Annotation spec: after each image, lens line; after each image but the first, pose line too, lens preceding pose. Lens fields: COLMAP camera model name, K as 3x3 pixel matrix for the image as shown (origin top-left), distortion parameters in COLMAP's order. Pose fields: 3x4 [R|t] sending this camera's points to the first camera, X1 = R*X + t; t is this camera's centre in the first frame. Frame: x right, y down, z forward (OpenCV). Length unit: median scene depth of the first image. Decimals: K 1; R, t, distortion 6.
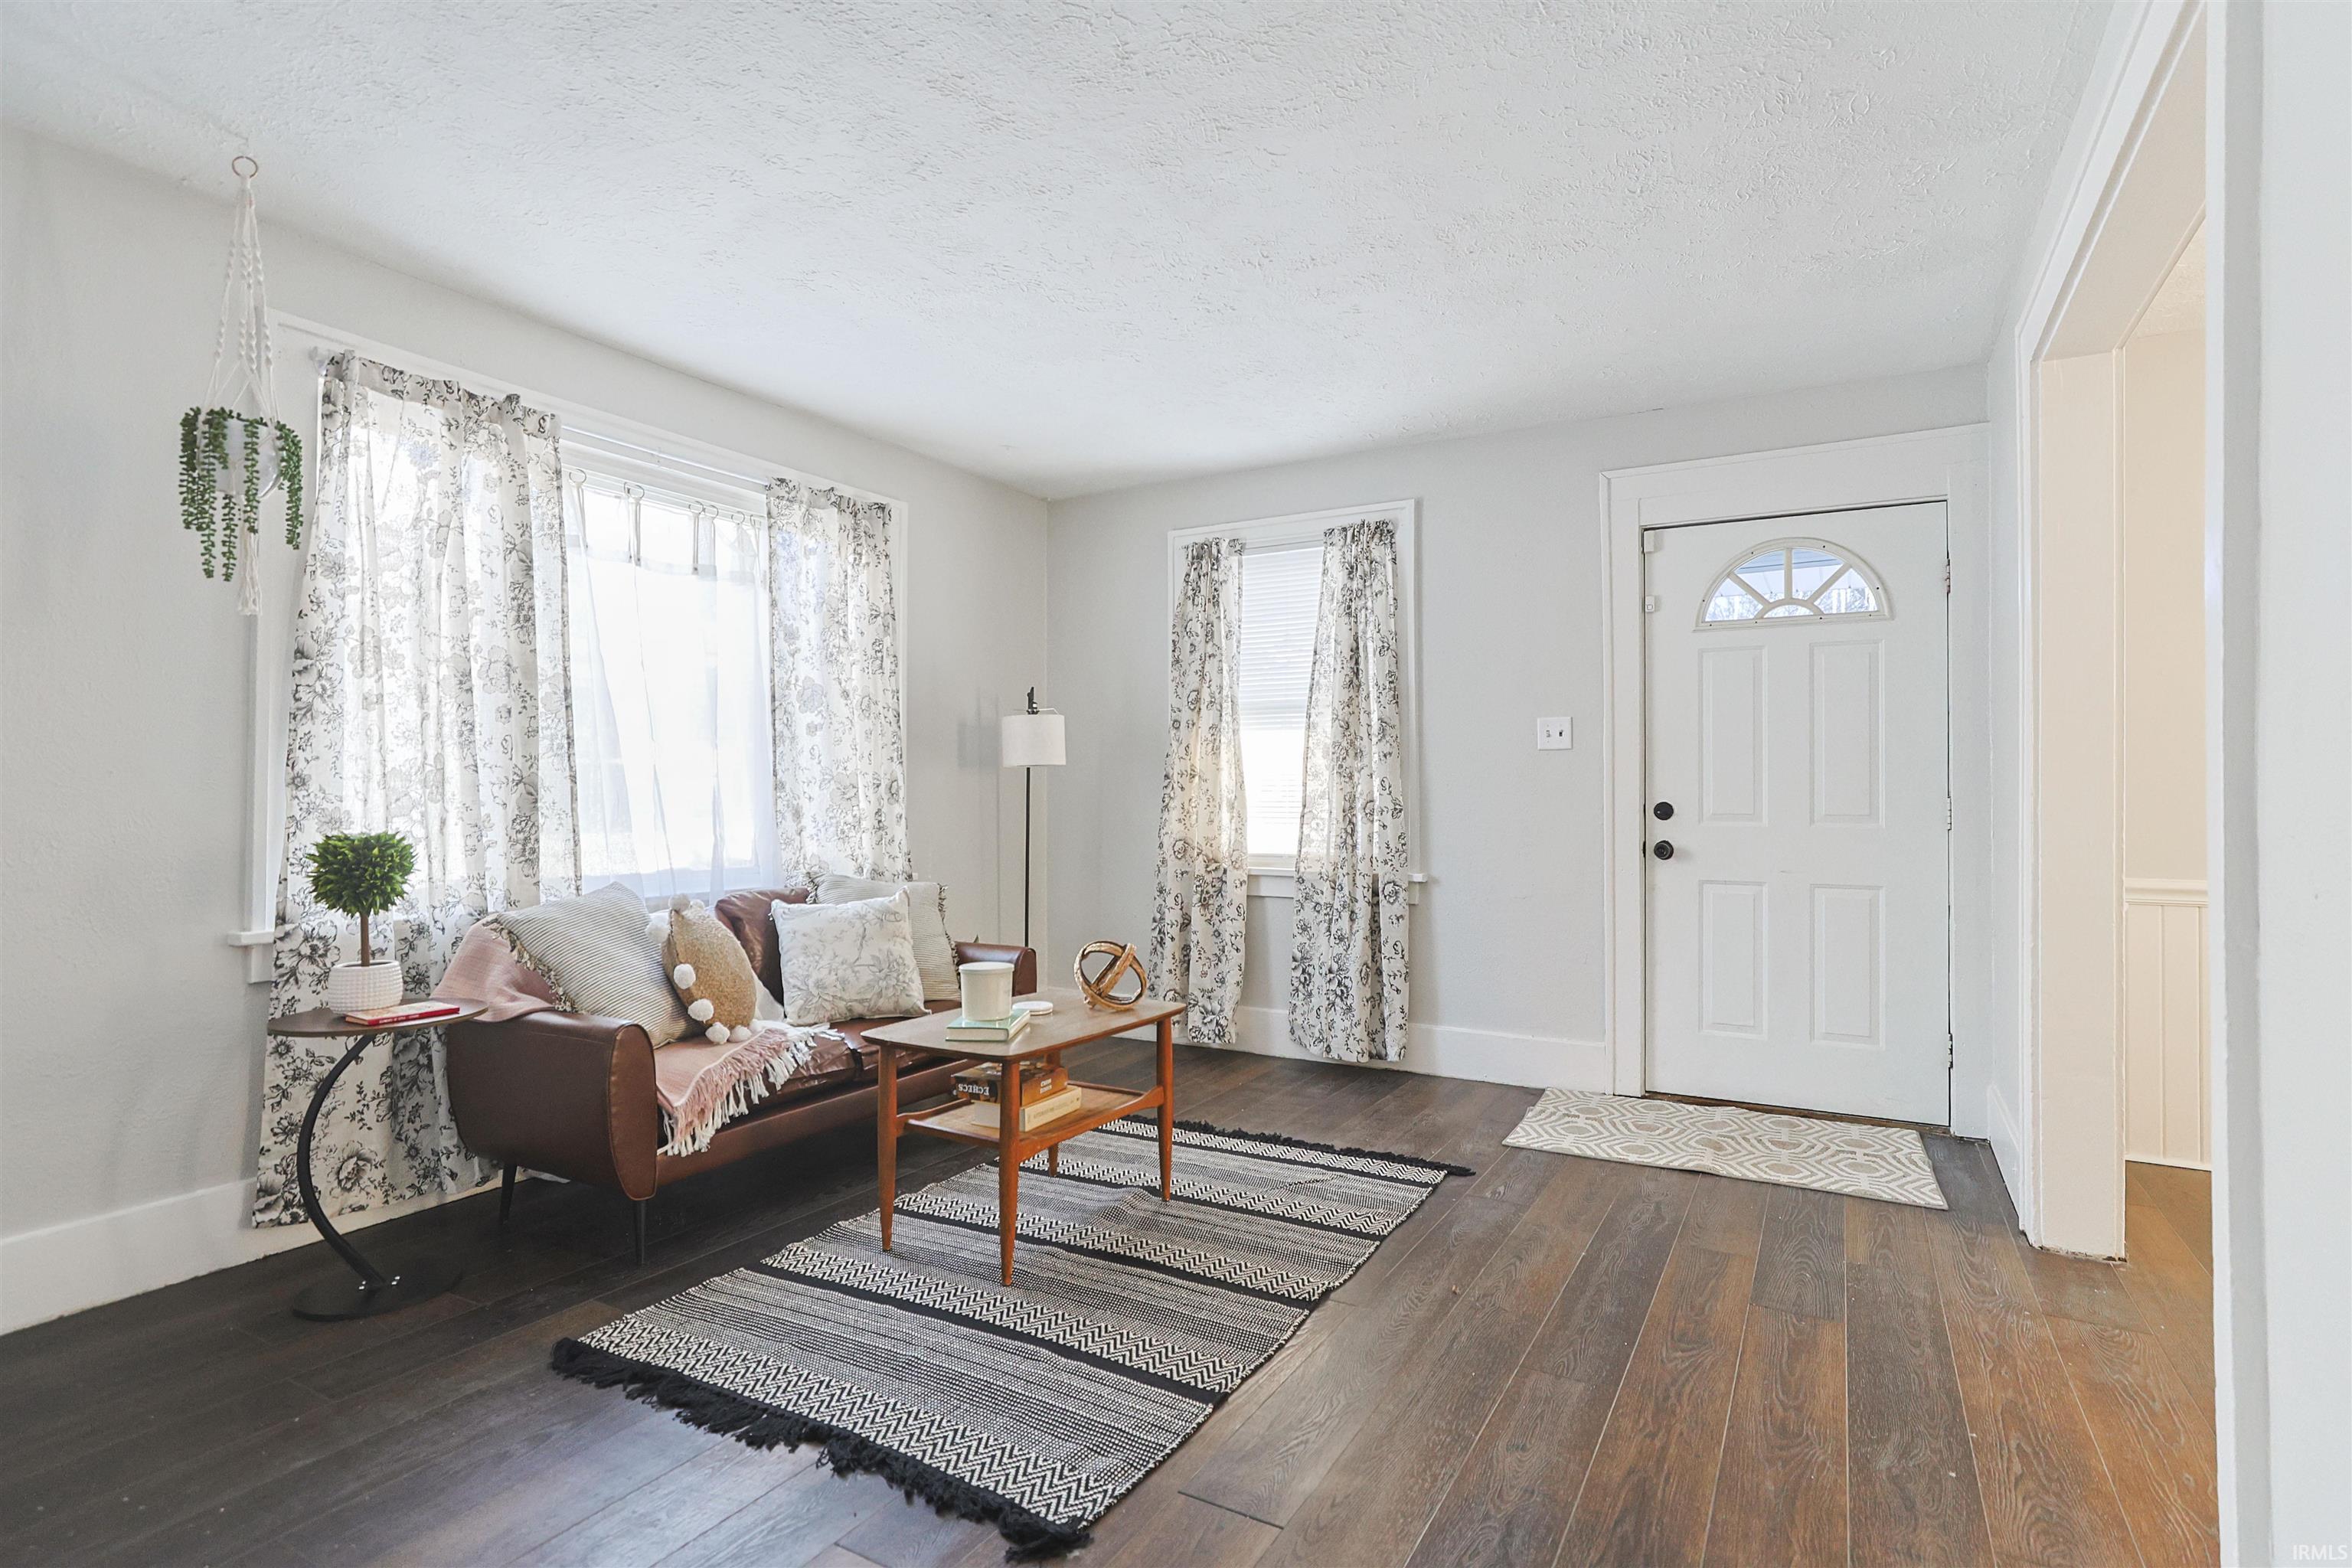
lens RADIAL K [[1123.6, 0, 1181.3], [0, 1123.6, 796.4], [0, 0, 1]] dist [-0.015293, 0.008586]
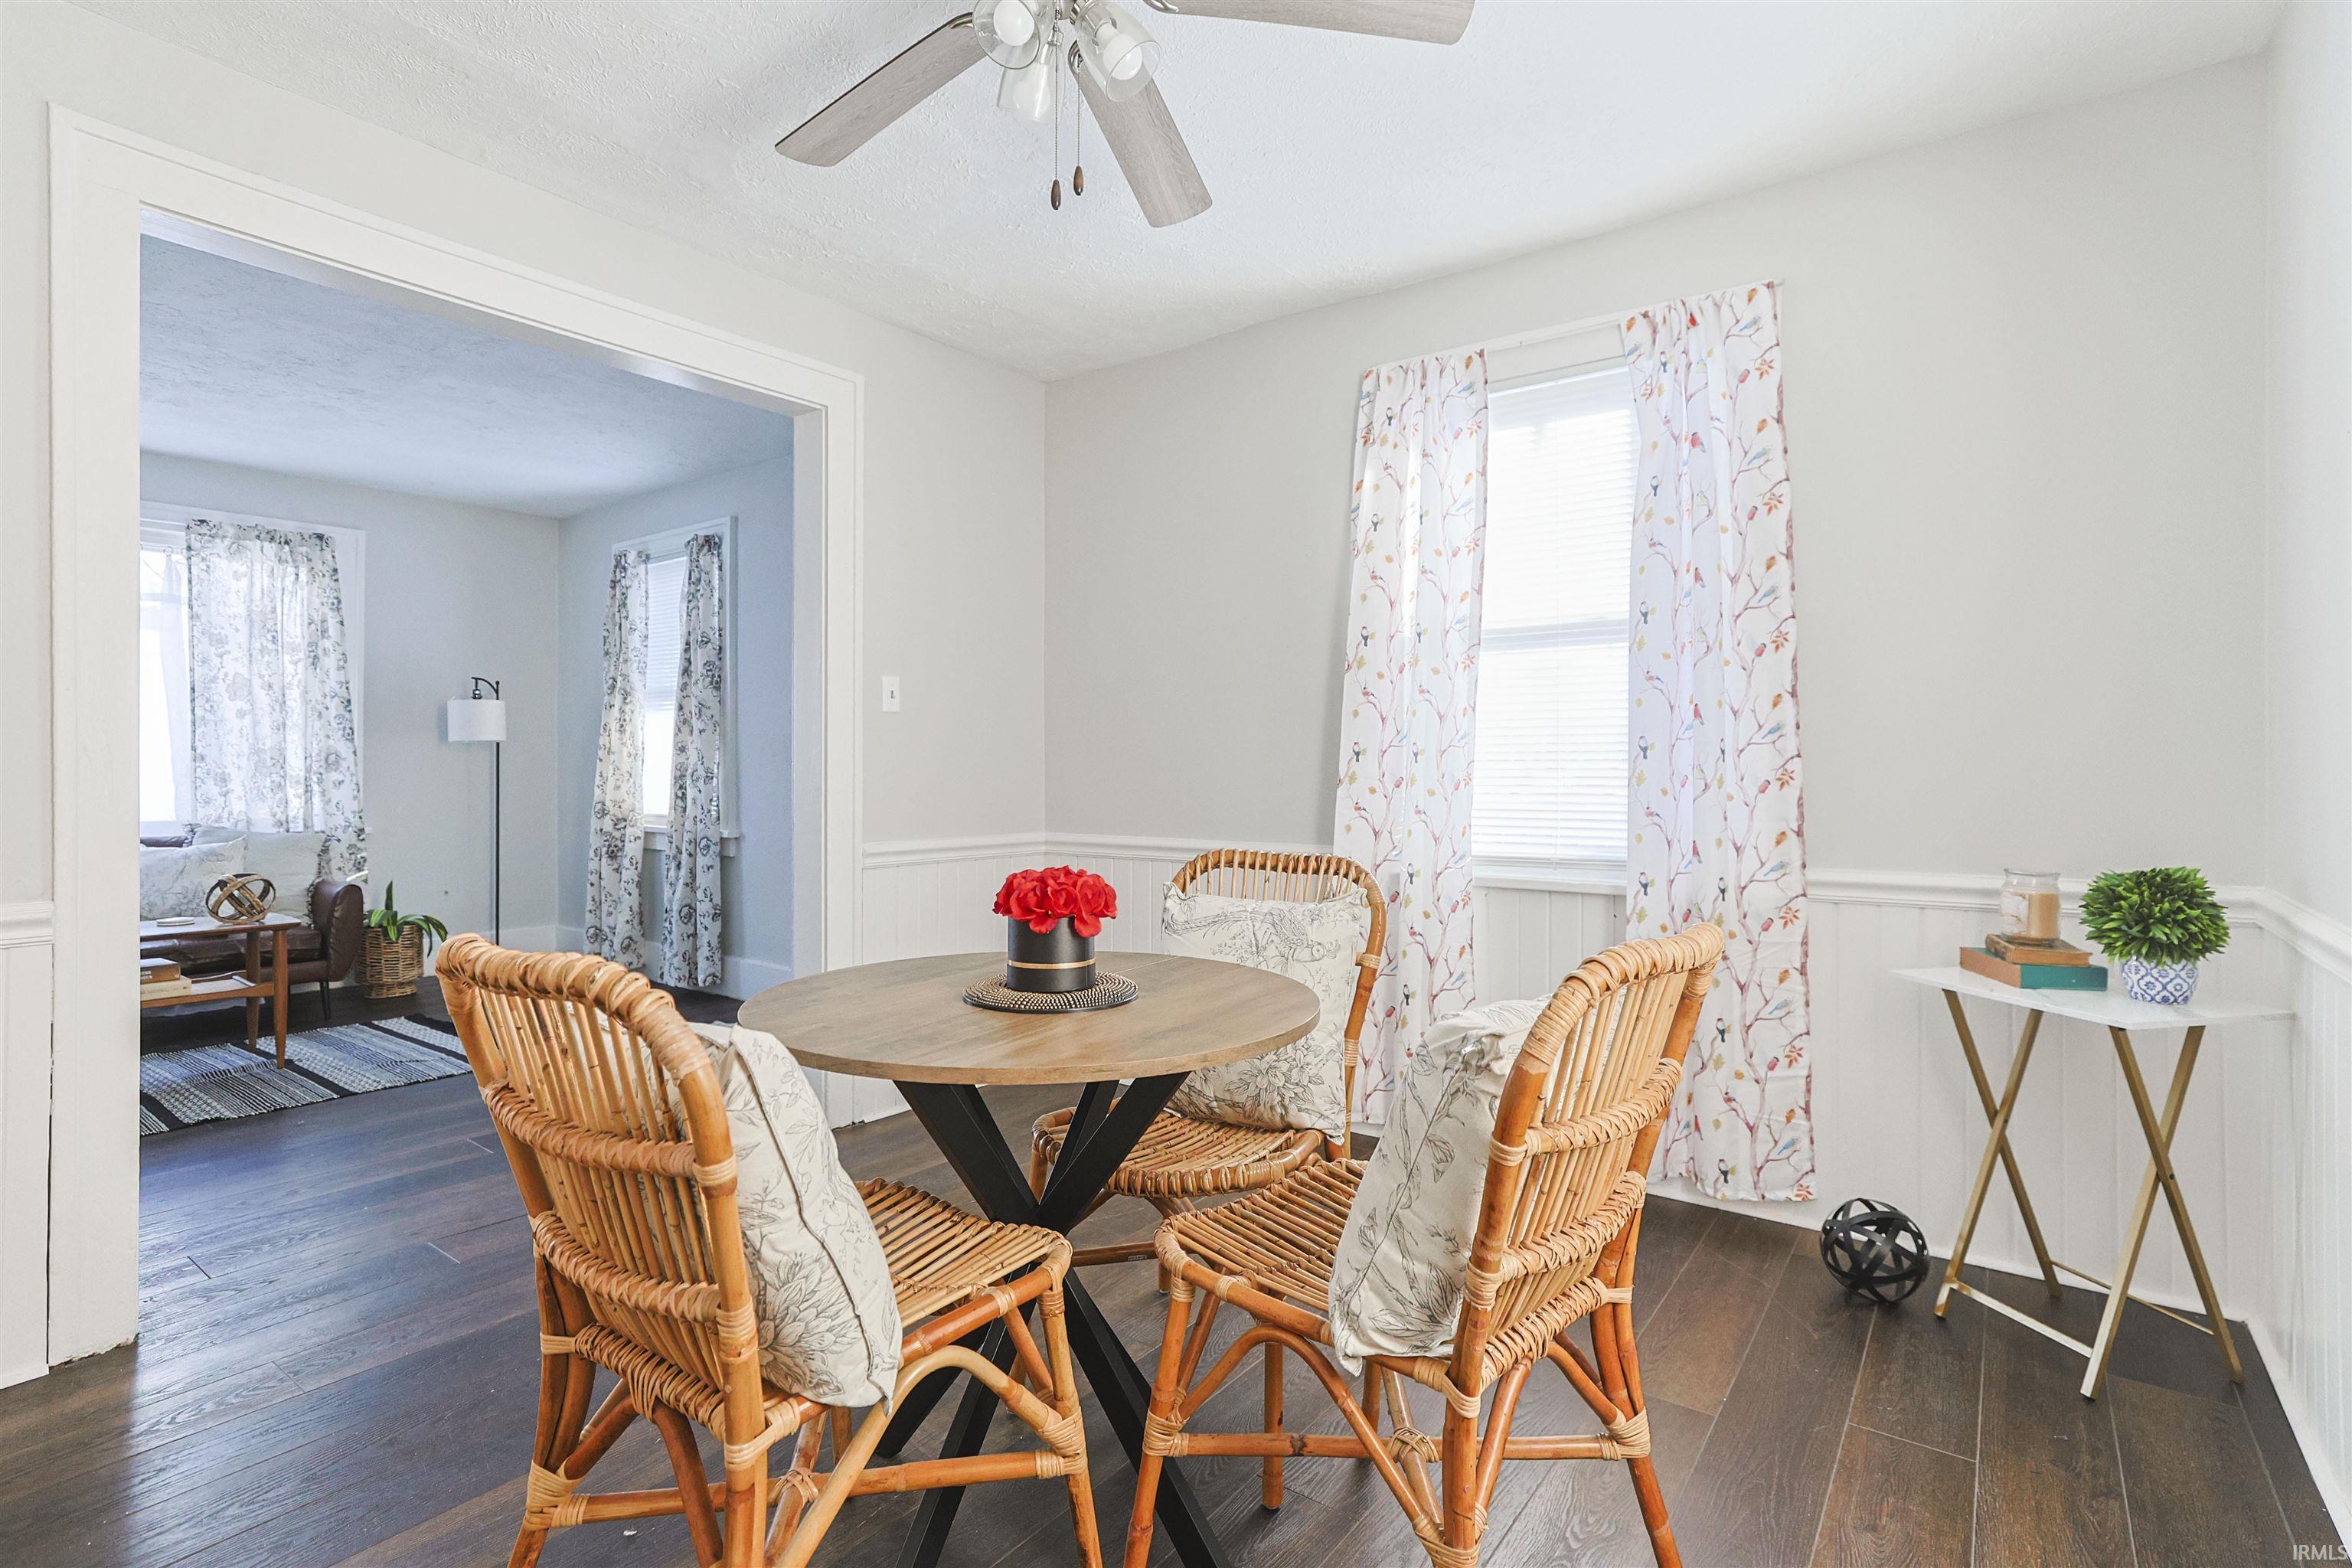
lens RADIAL K [[1123.6, 0, 1171.3], [0, 1123.6, 782.0], [0, 0, 1]] dist [-0.015293, 0.008586]
pose [[0.991484, 0.001335, -0.130220, 0.836021], [0.000169, 0.999933, 0.011540, 0.003337], [0.130227, -0.011463, 0.991418, -0.119573]]
